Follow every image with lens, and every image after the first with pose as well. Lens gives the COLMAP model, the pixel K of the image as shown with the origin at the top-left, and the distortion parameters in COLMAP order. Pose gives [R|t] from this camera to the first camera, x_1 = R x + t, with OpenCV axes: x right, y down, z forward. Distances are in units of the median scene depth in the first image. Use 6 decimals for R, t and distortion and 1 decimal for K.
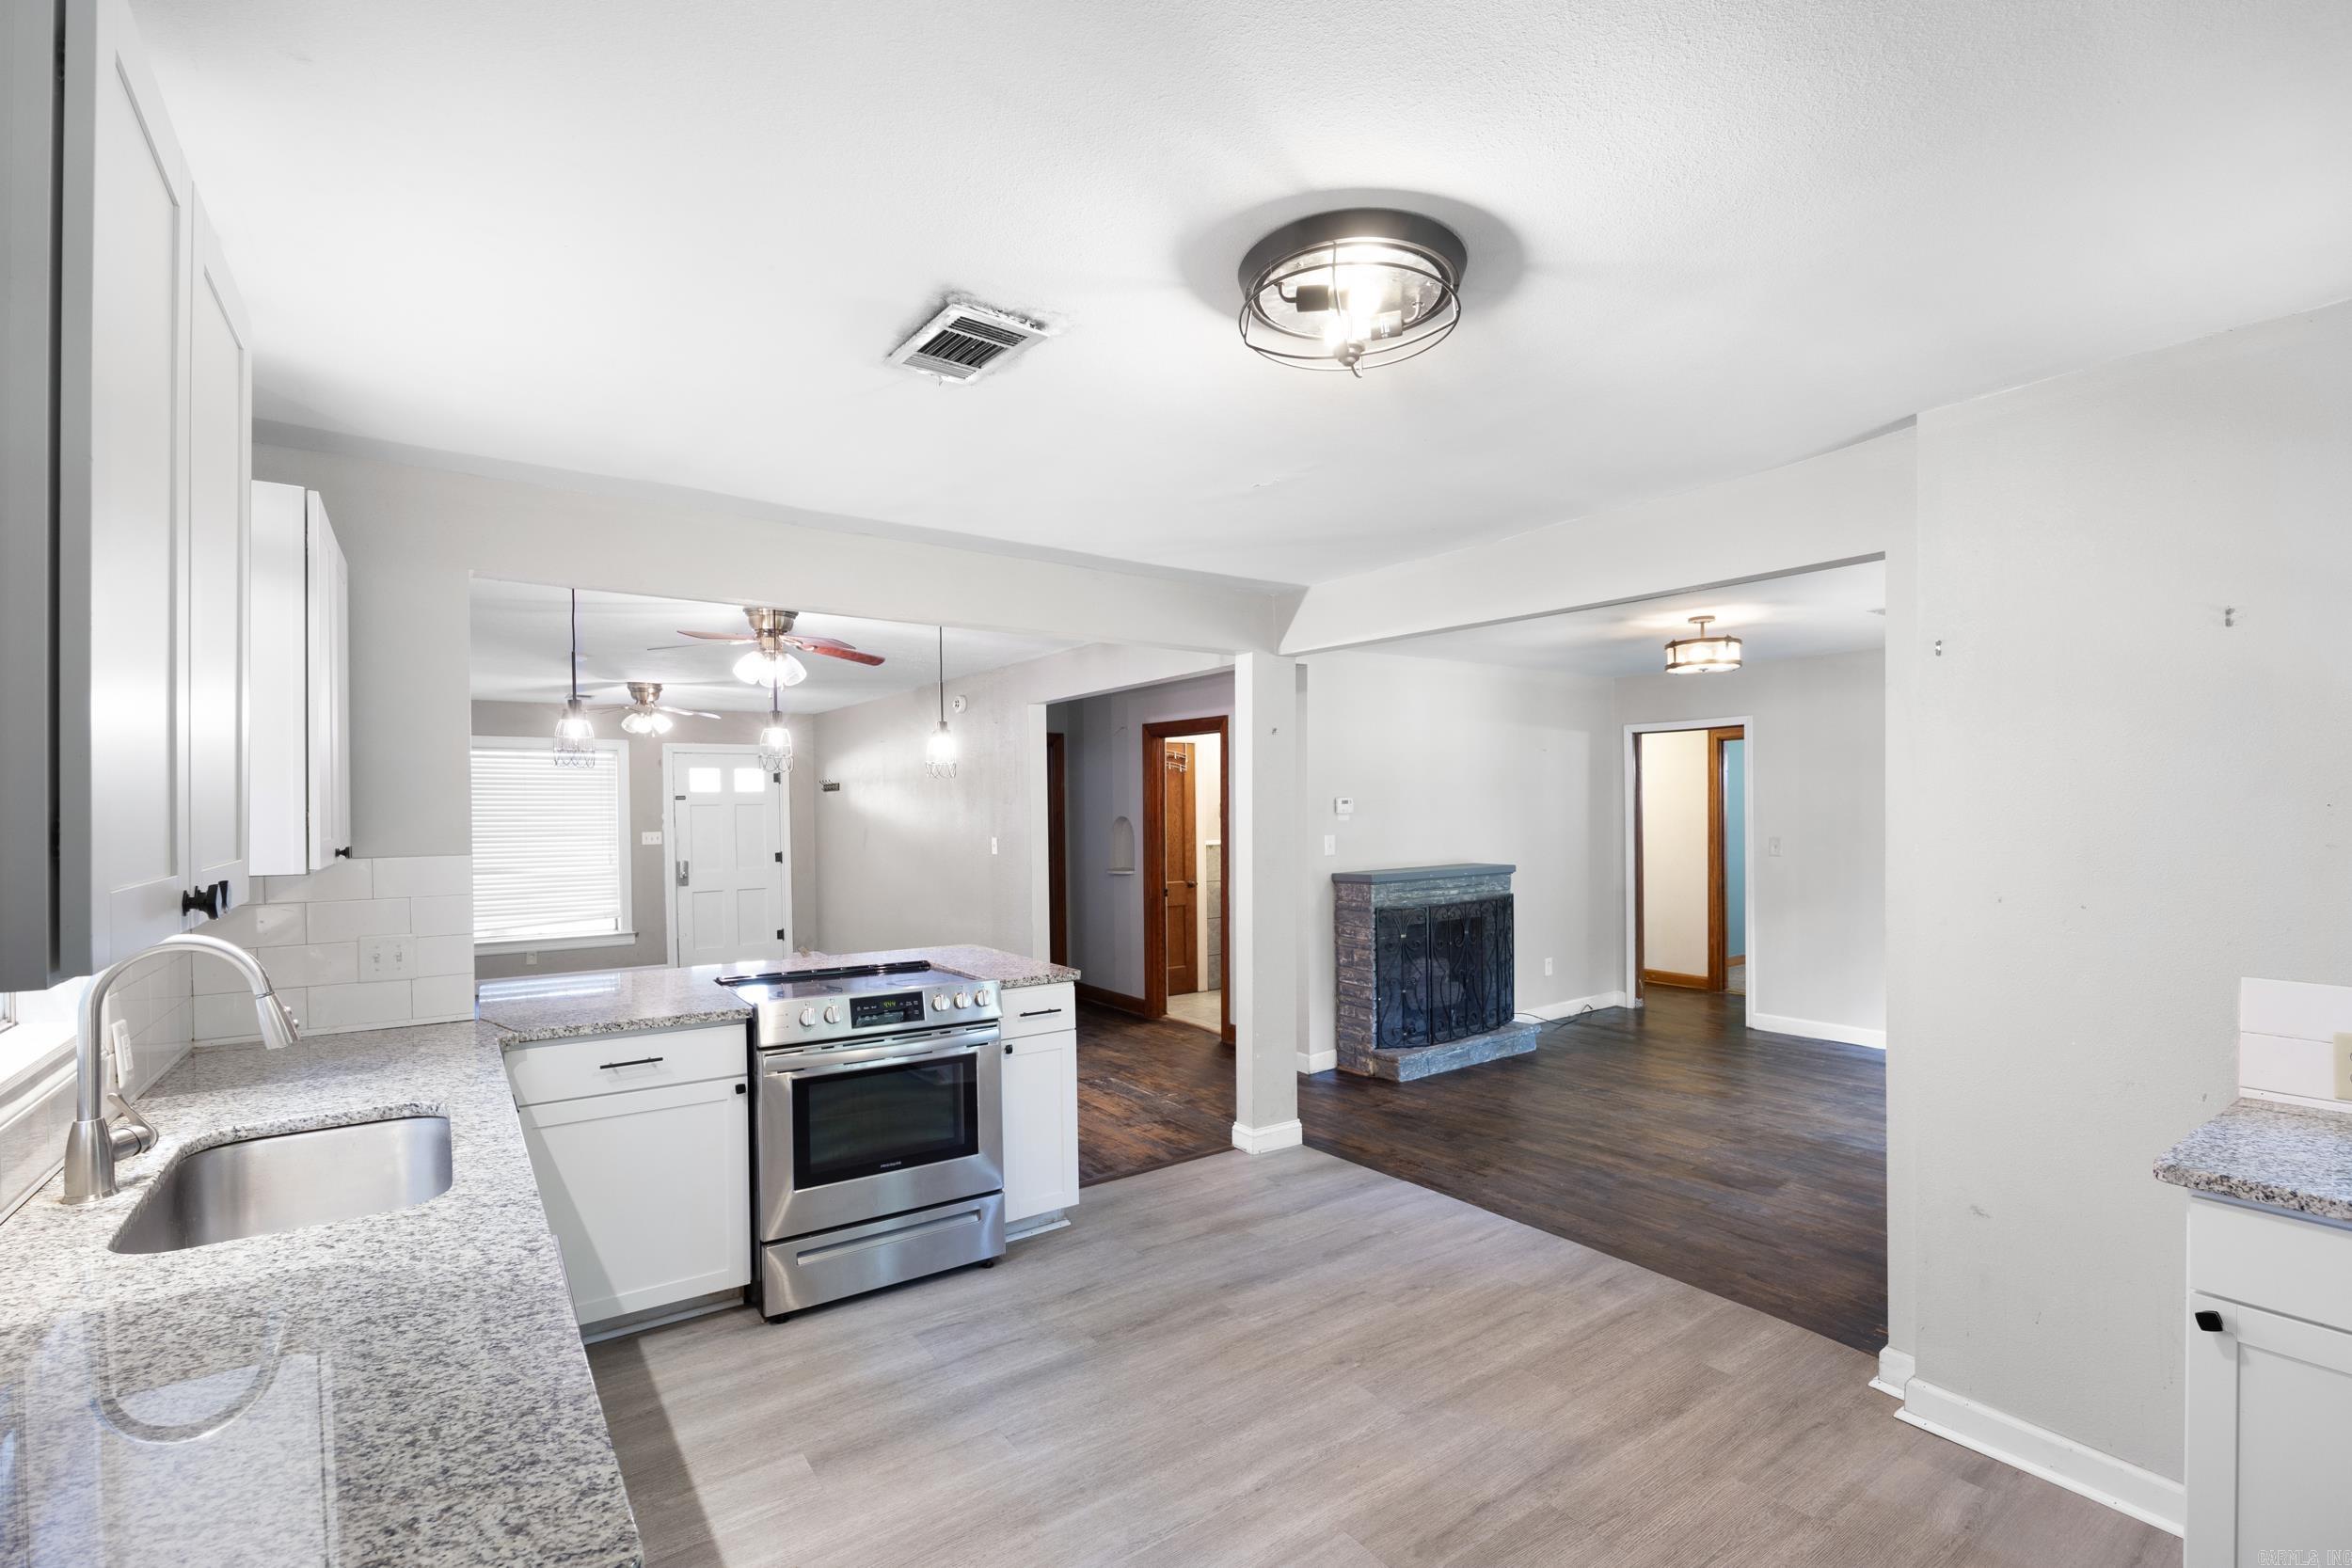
lens RADIAL K [[1032.5, 0, 1205.8], [0, 1032.5, 808.7], [0, 0, 1]] dist [-0.007140, -0.000331]
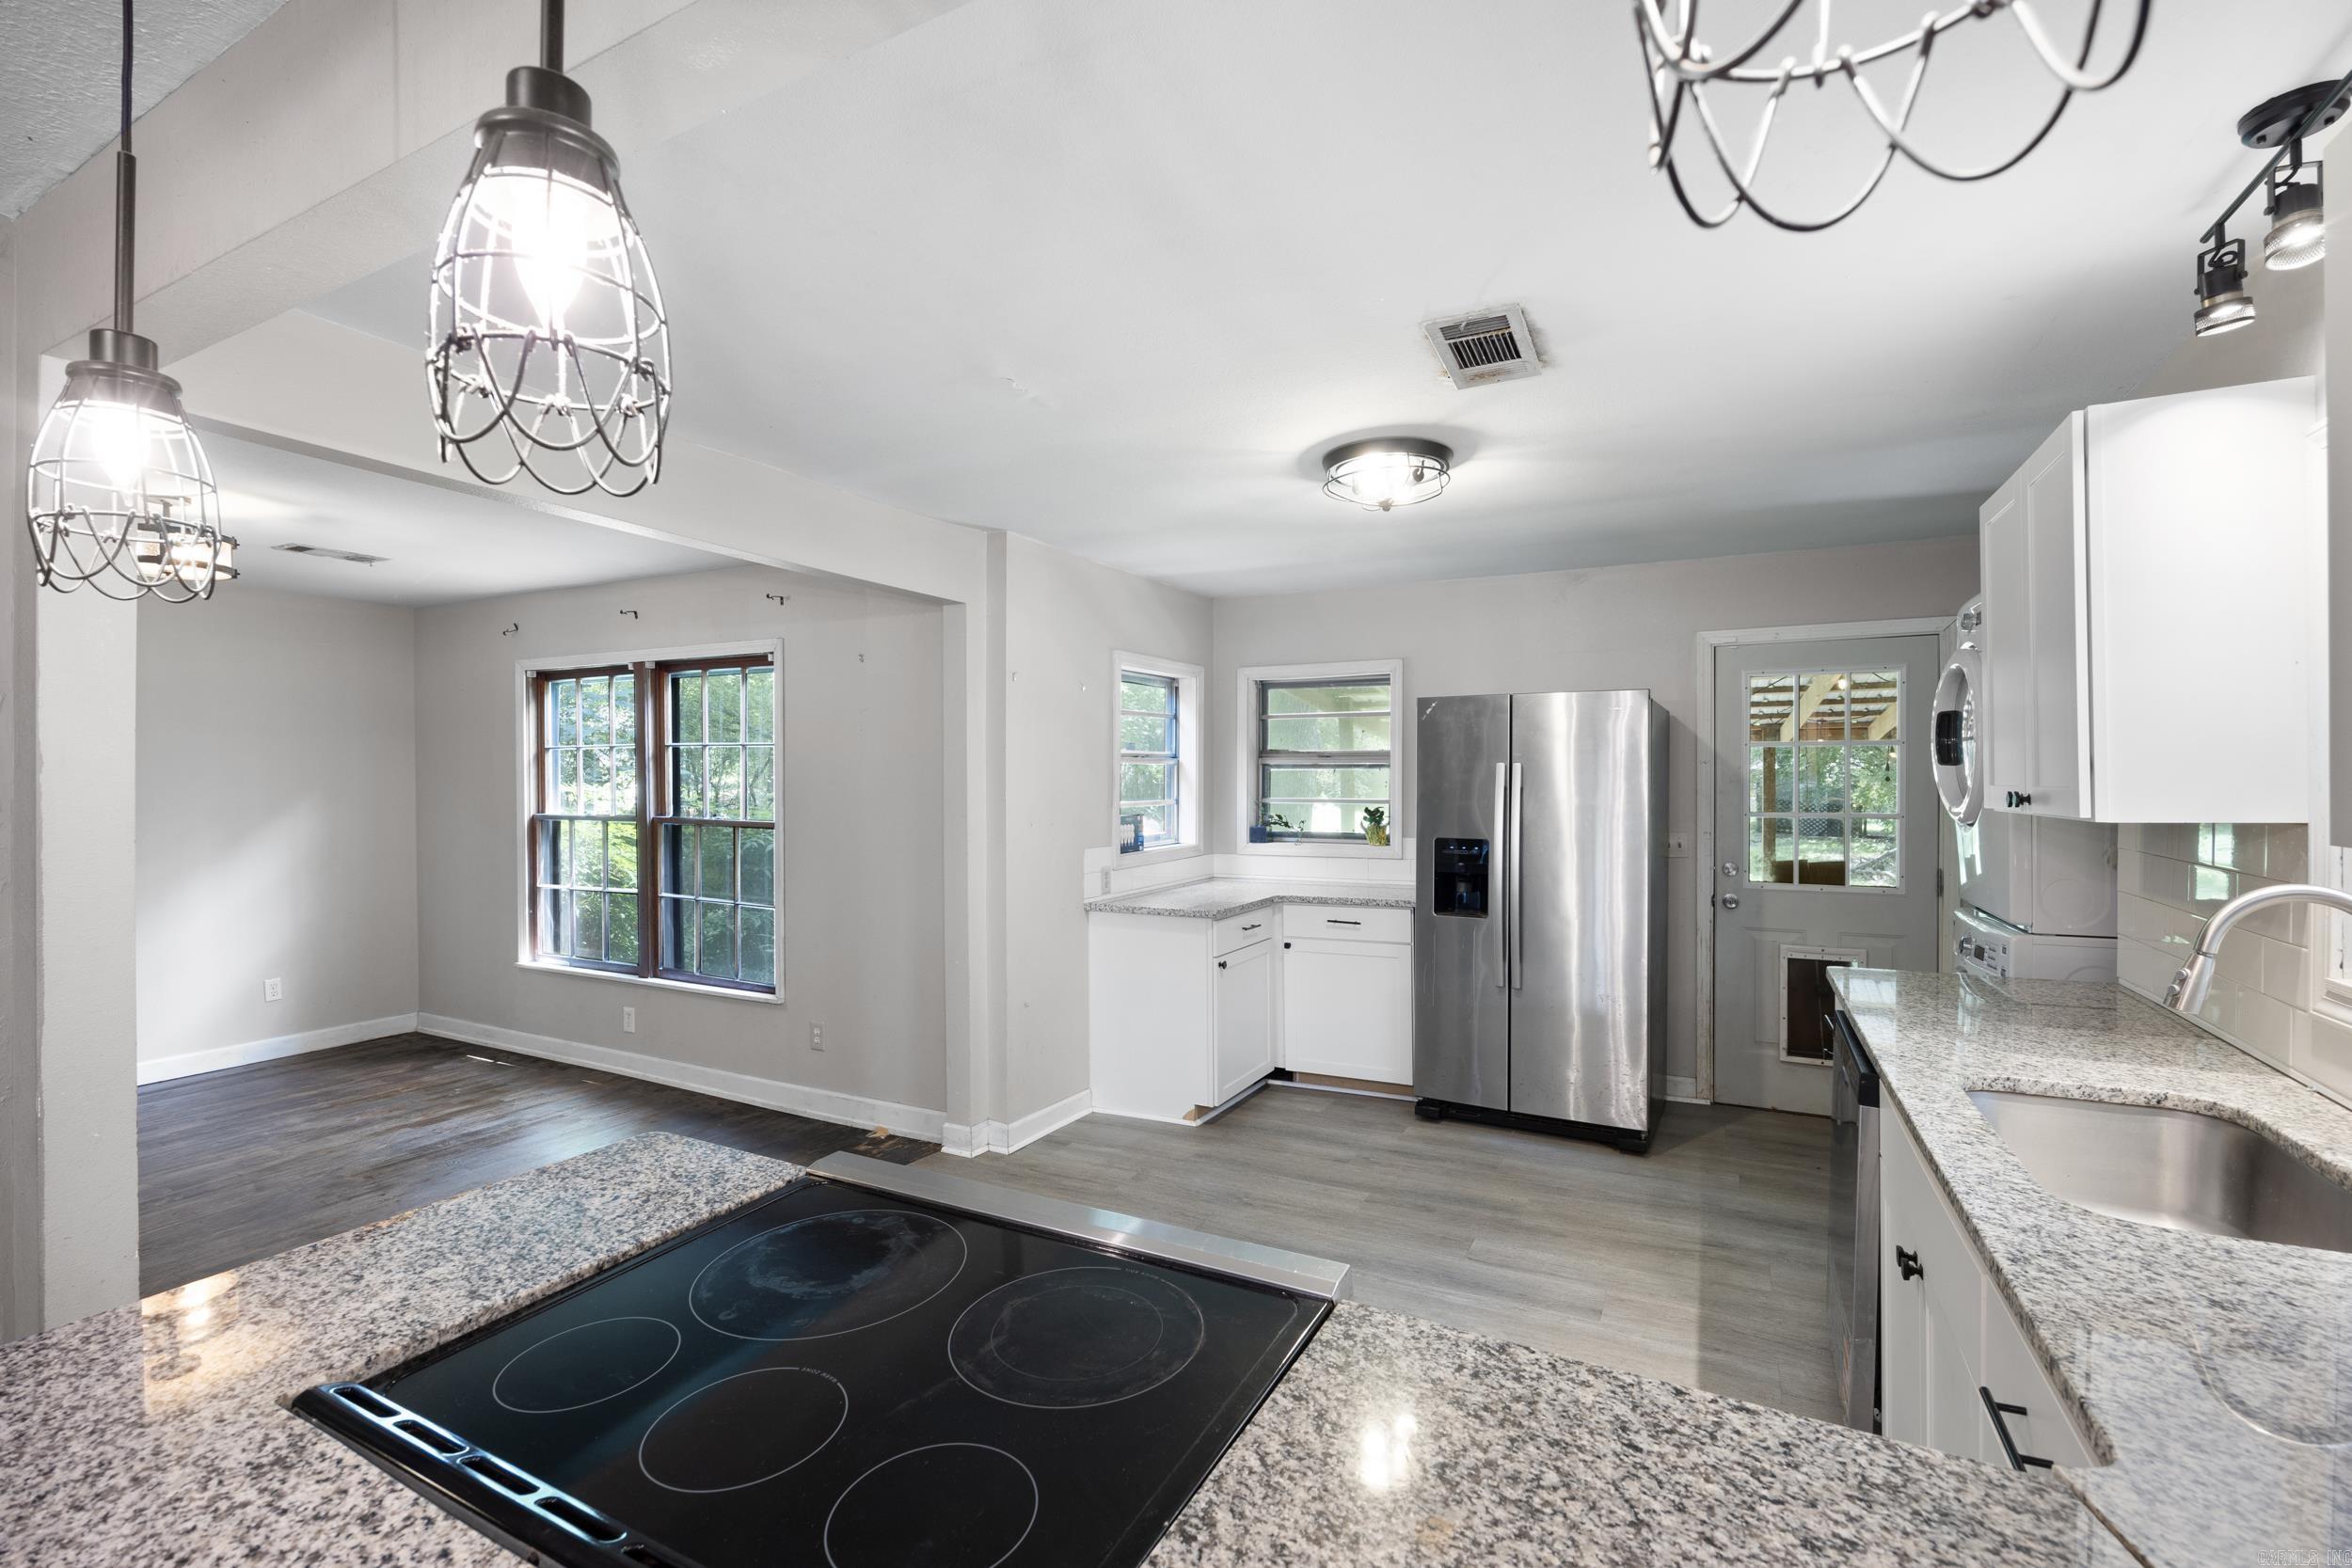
lens RADIAL K [[1033.2, 0, 1196.7], [0, 1033.2, 789.8], [0, 0, 1]] dist [-0.010844, -0.000434]
pose [[-0.453231, -0.003824, 0.891385, -0.350301], [0.003100, 0.999978, 0.005865, 0.007229], [-0.891387, 0.005421, -0.453210, 0.575001]]
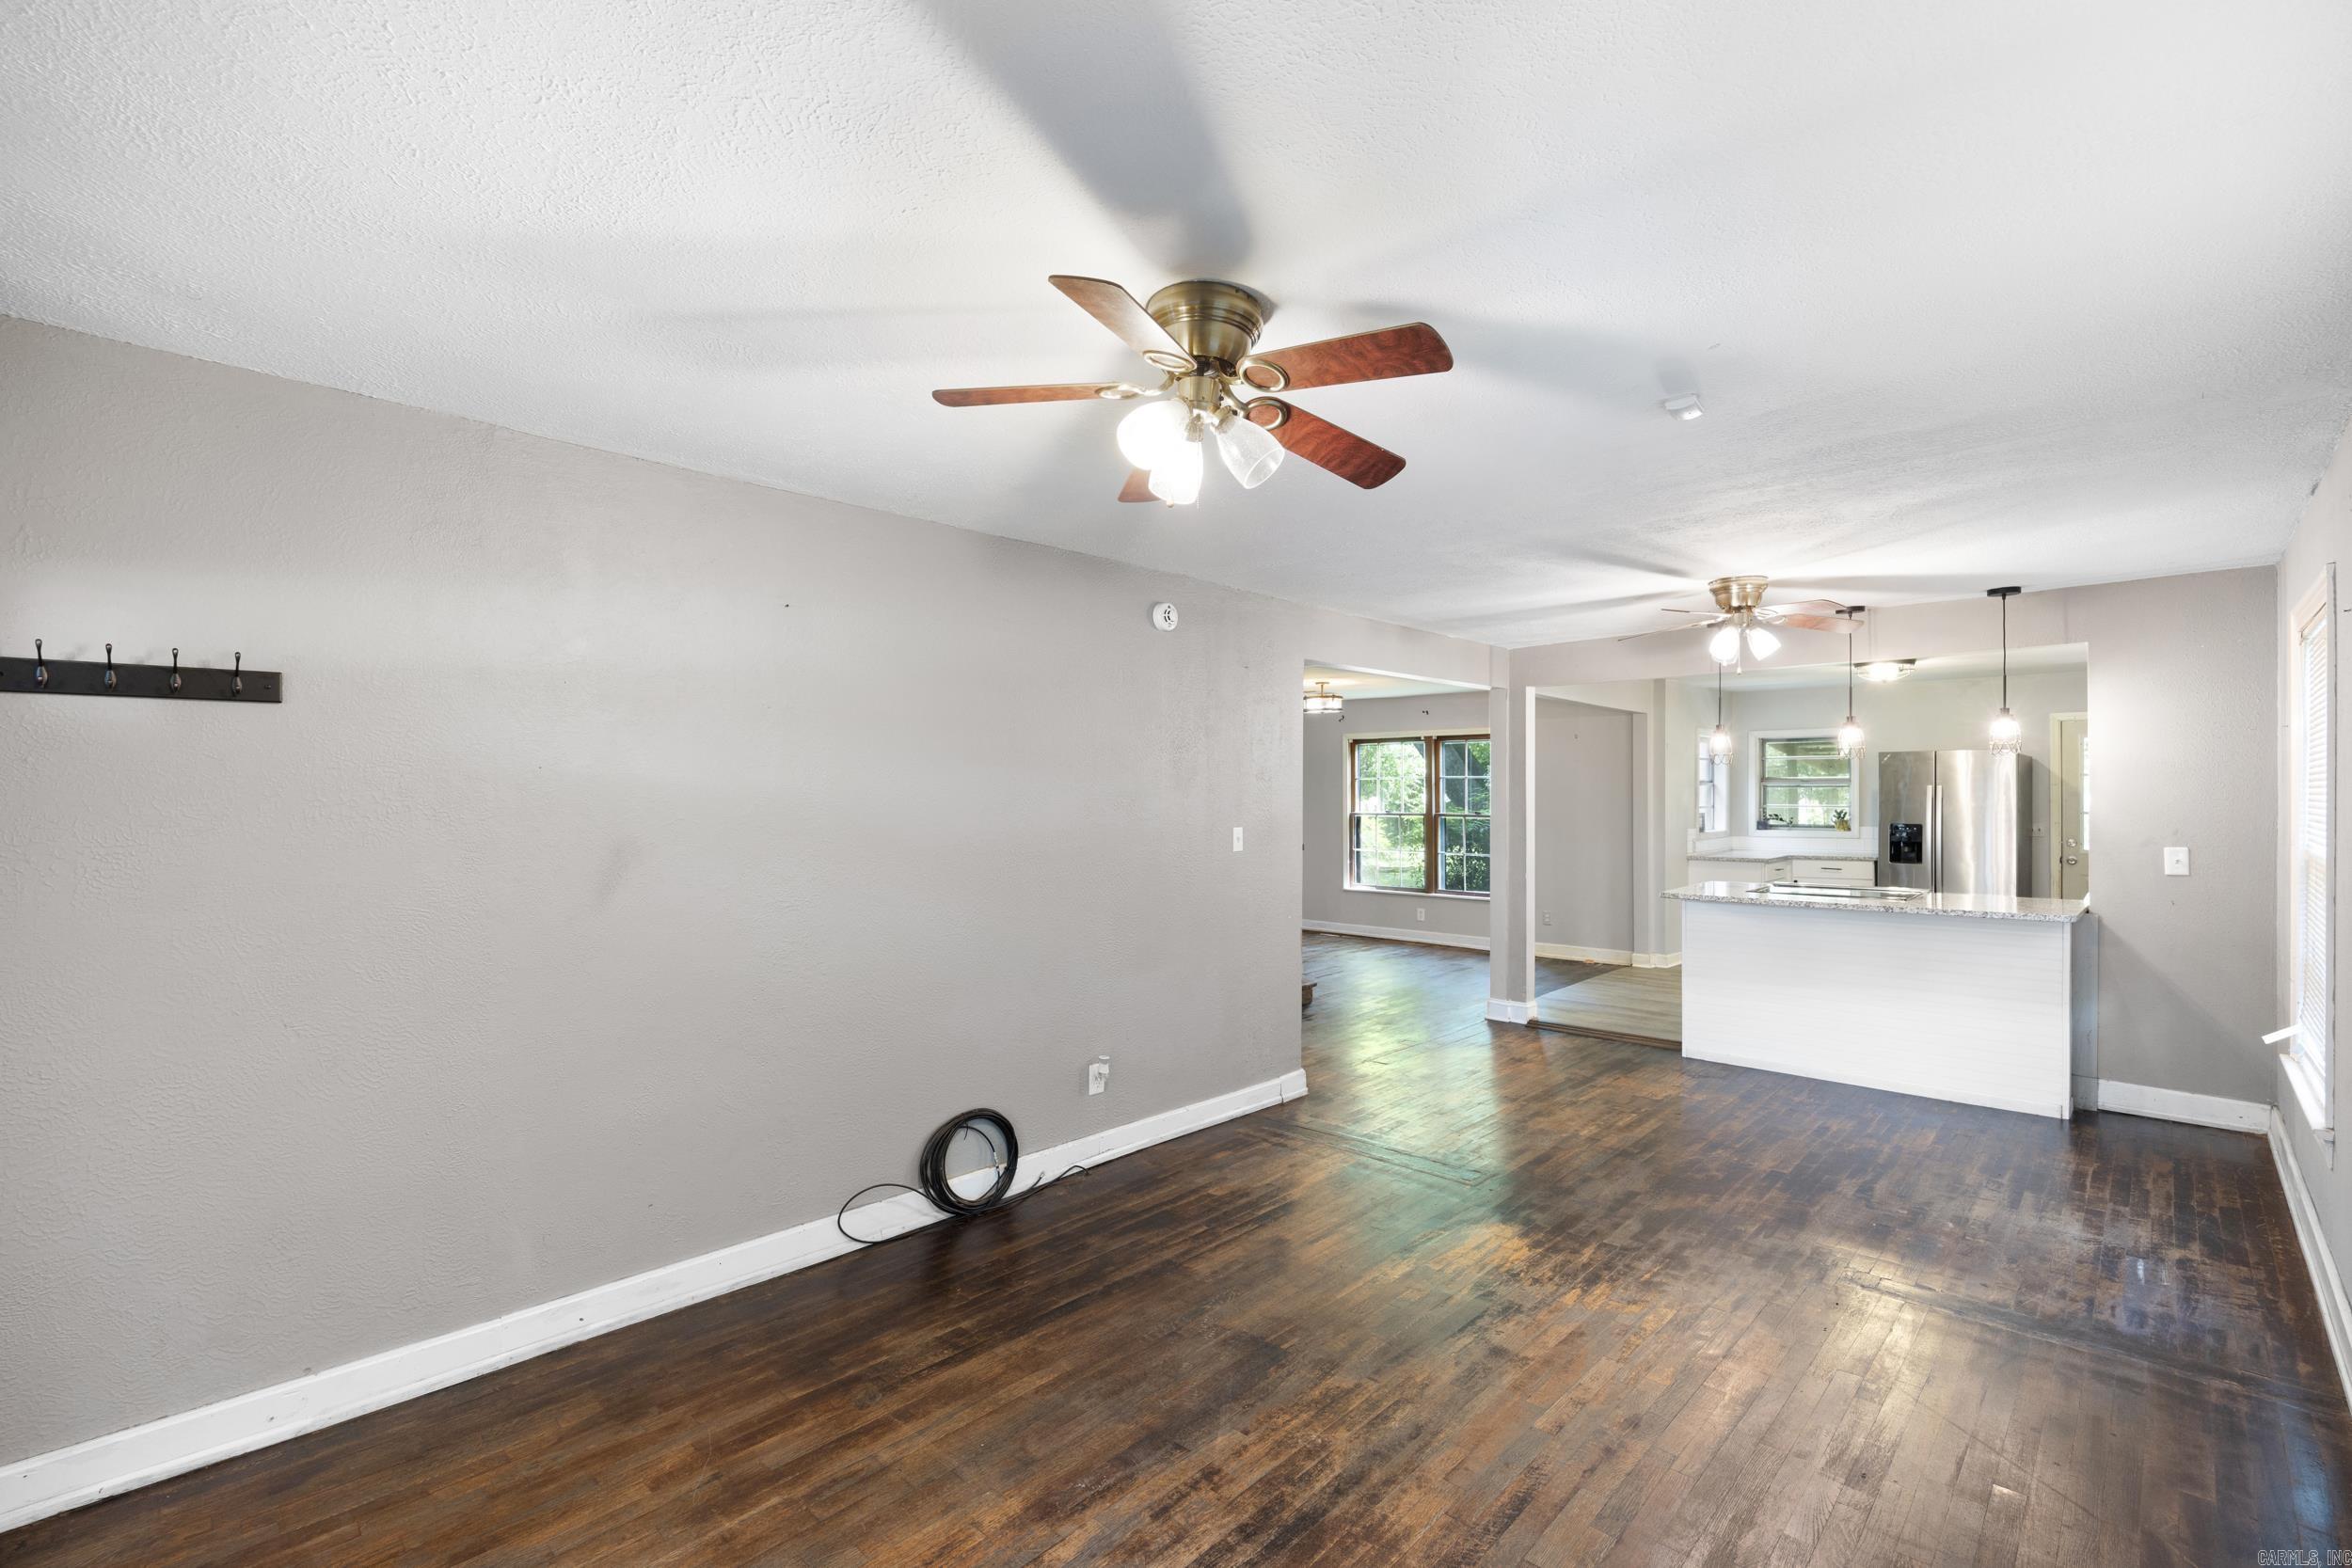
lens RADIAL K [[1049.9, 0, 1171.8], [0, 1049.9, 790.1], [0, 0, 1]] dist [-0.005397, -0.001329]
pose [[-0.175178, 0.010901, 0.984476, -0.982965], [0.002417, 0.999940, -0.010642, 0.012121], [-0.984534, 0.000515, -0.175194, 1.276068]]
